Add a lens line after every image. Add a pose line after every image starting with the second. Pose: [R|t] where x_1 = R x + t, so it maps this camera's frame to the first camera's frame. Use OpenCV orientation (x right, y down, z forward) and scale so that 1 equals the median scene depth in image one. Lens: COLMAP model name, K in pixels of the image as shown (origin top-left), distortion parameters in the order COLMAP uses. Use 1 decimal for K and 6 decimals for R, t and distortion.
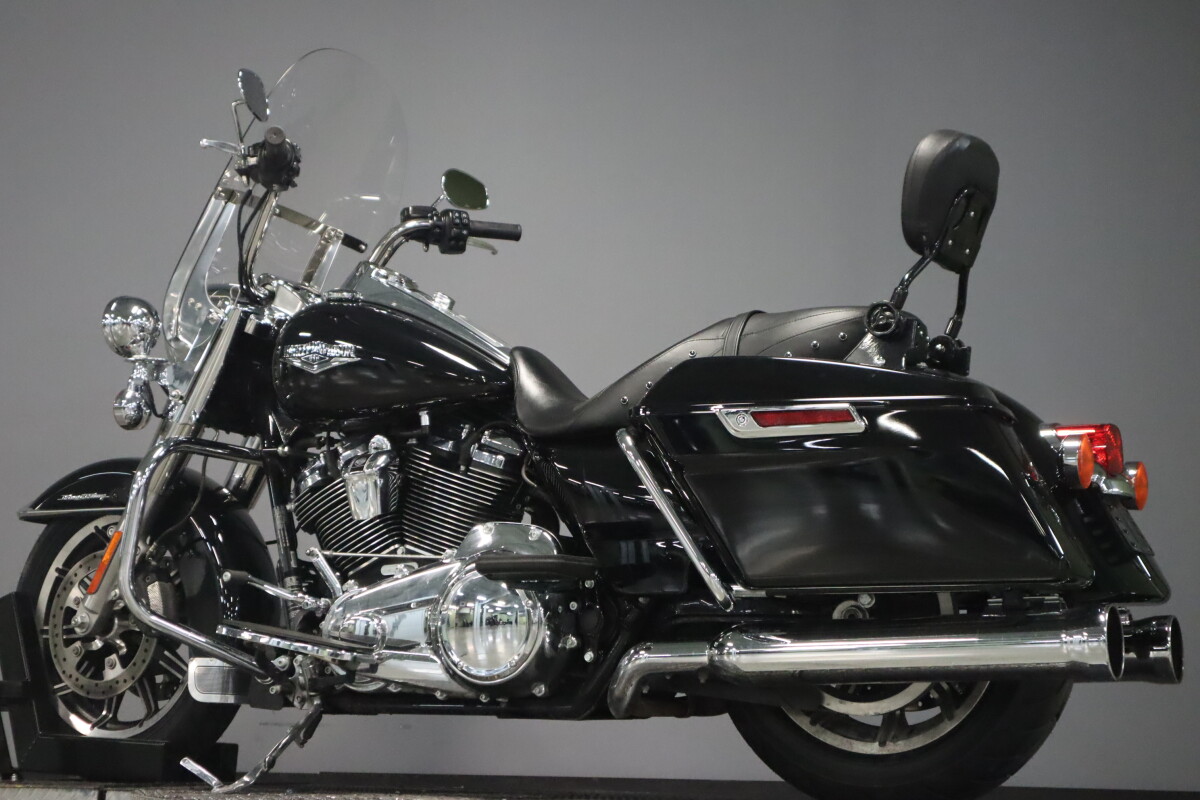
lens RADIAL K [[1883.4, 0, 600.6], [0, 1883.4, 398.1], [0, 0, 1]] dist [0.055982, 0.000000]
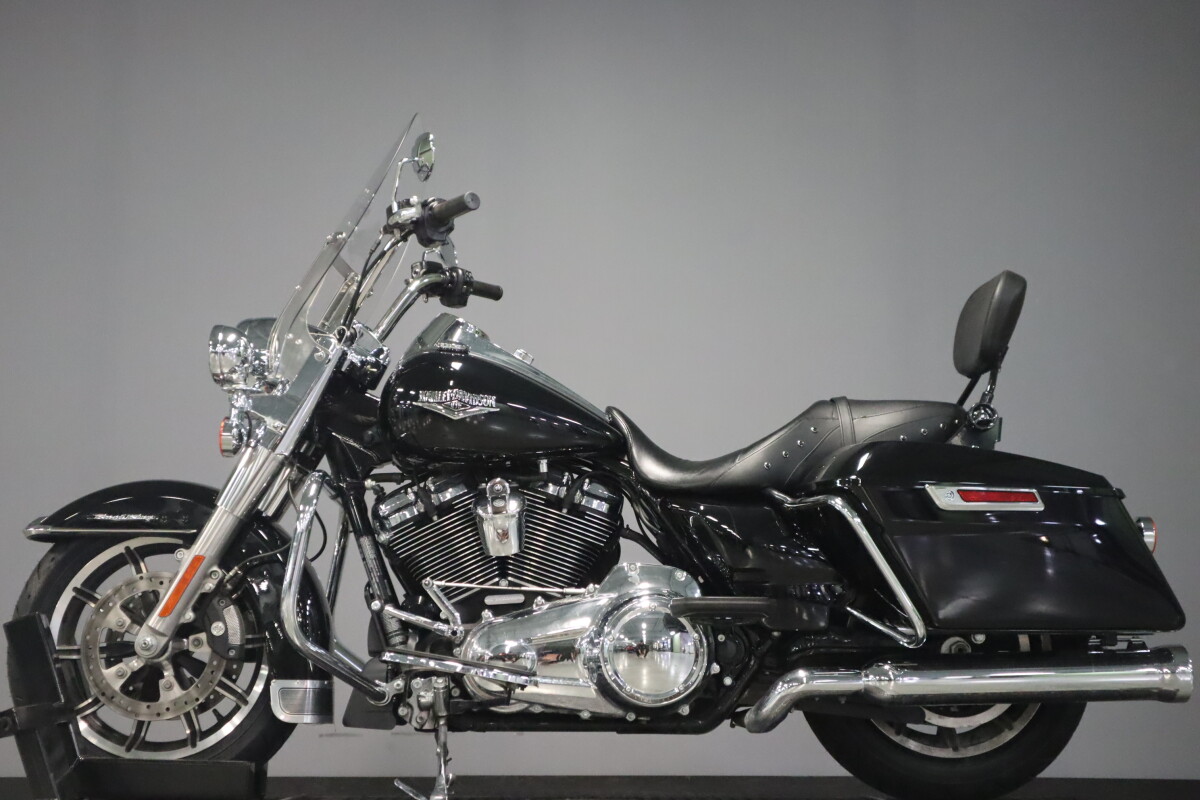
lens RADIAL K [[1729.6, 0, 604.1], [0, 1729.6, 400.8], [0, 0, 1]] dist [0.066765, 0.000000]
pose [[0.868939, 0.069170, 0.490061, -0.570542], [-0.070787, 0.997375, -0.015263, -0.014634], [-0.489831, -0.021427, 0.871554, 0.088601]]
